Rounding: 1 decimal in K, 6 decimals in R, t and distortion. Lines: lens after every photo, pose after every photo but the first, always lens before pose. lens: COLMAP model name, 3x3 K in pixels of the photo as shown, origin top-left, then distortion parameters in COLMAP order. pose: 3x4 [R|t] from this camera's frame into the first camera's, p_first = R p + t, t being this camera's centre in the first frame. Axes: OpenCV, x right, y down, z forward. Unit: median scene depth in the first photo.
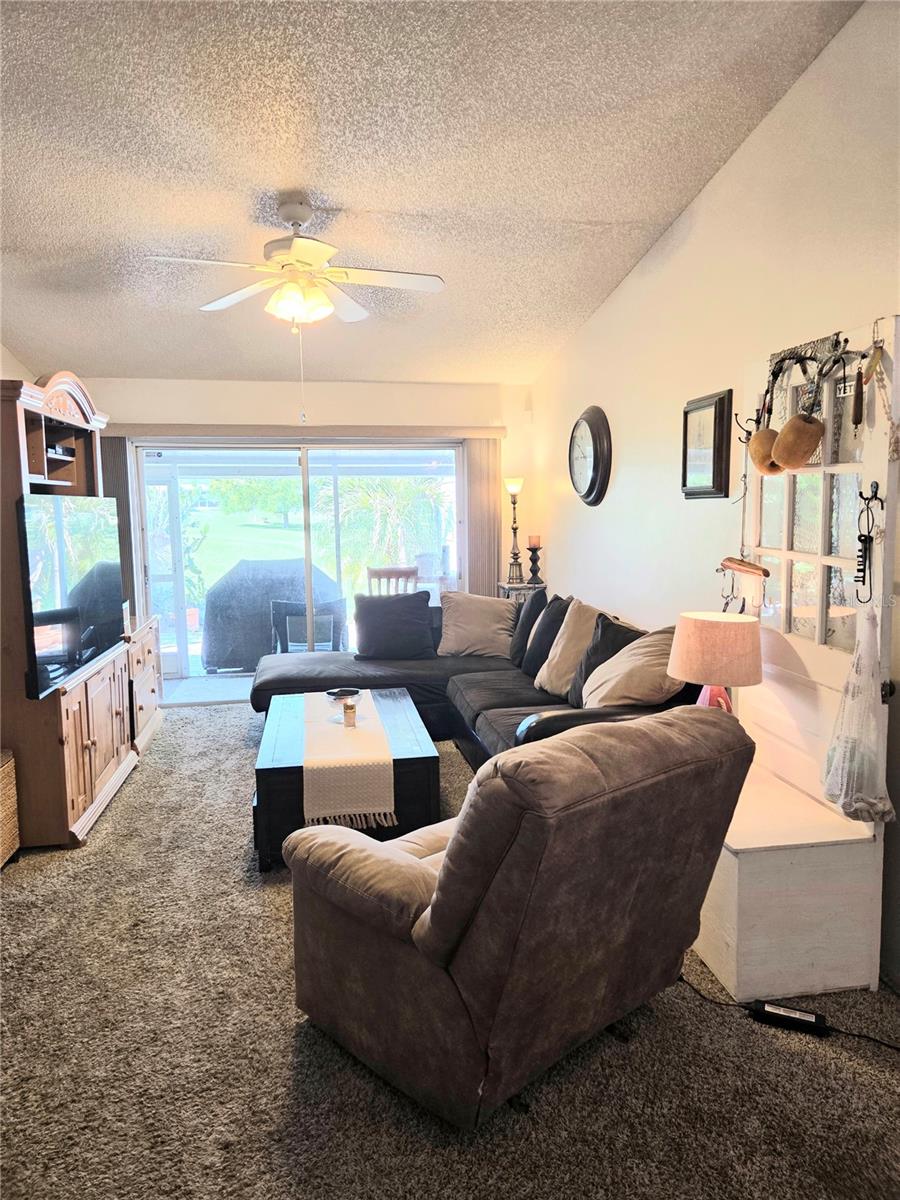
lens RADIAL K [[811.8, 0, 460.4], [0, 811.8, 598.8], [0, 0, 1]] dist [0.073908, -0.063182]
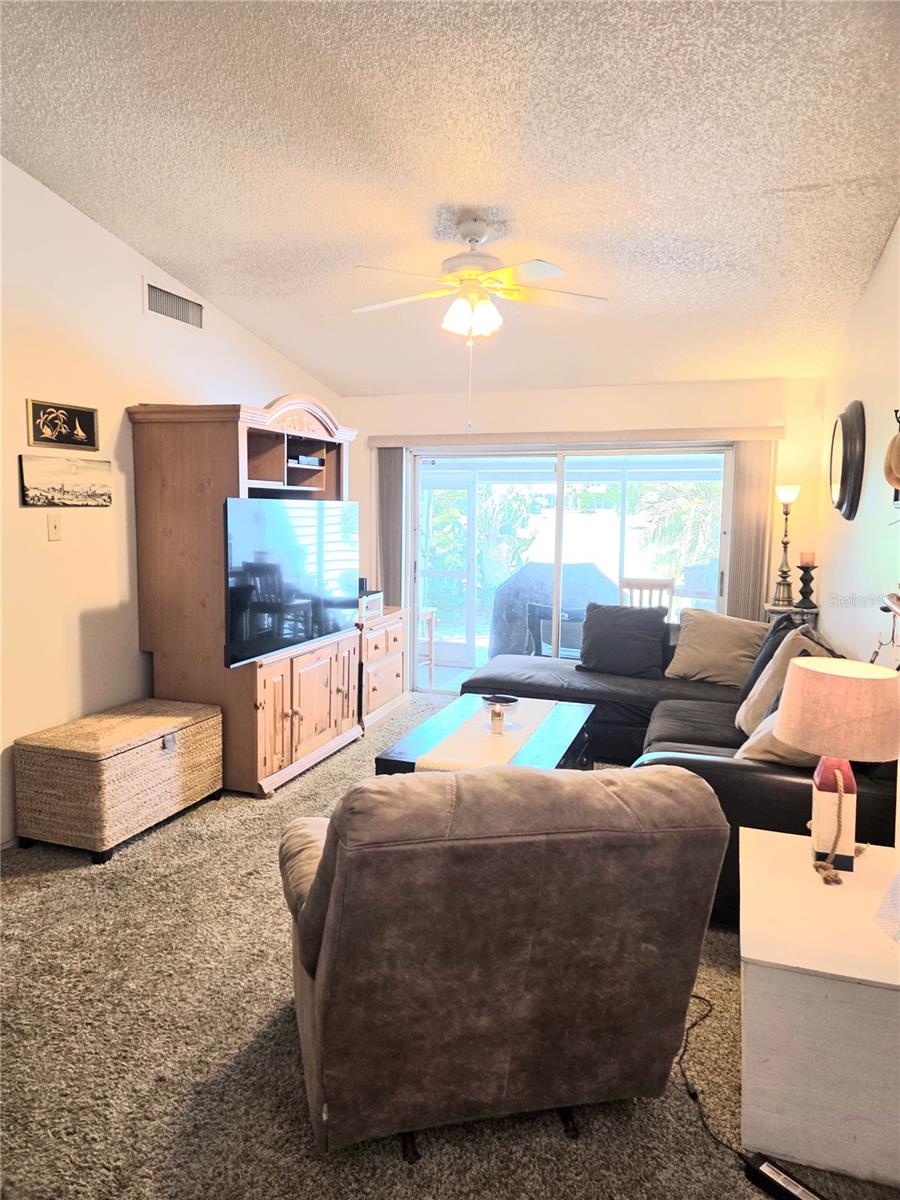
lens RADIAL K [[811.8, 0, 450.3], [0, 811.8, 589.0], [0, 0, 1]] dist [0.073908, -0.063182]
pose [[0.872135, 0.072674, -0.483838, 0.304246], [-0.079514, 0.996813, 0.006397, -0.023911], [0.482761, 0.032893, 0.875134, 0.099046]]
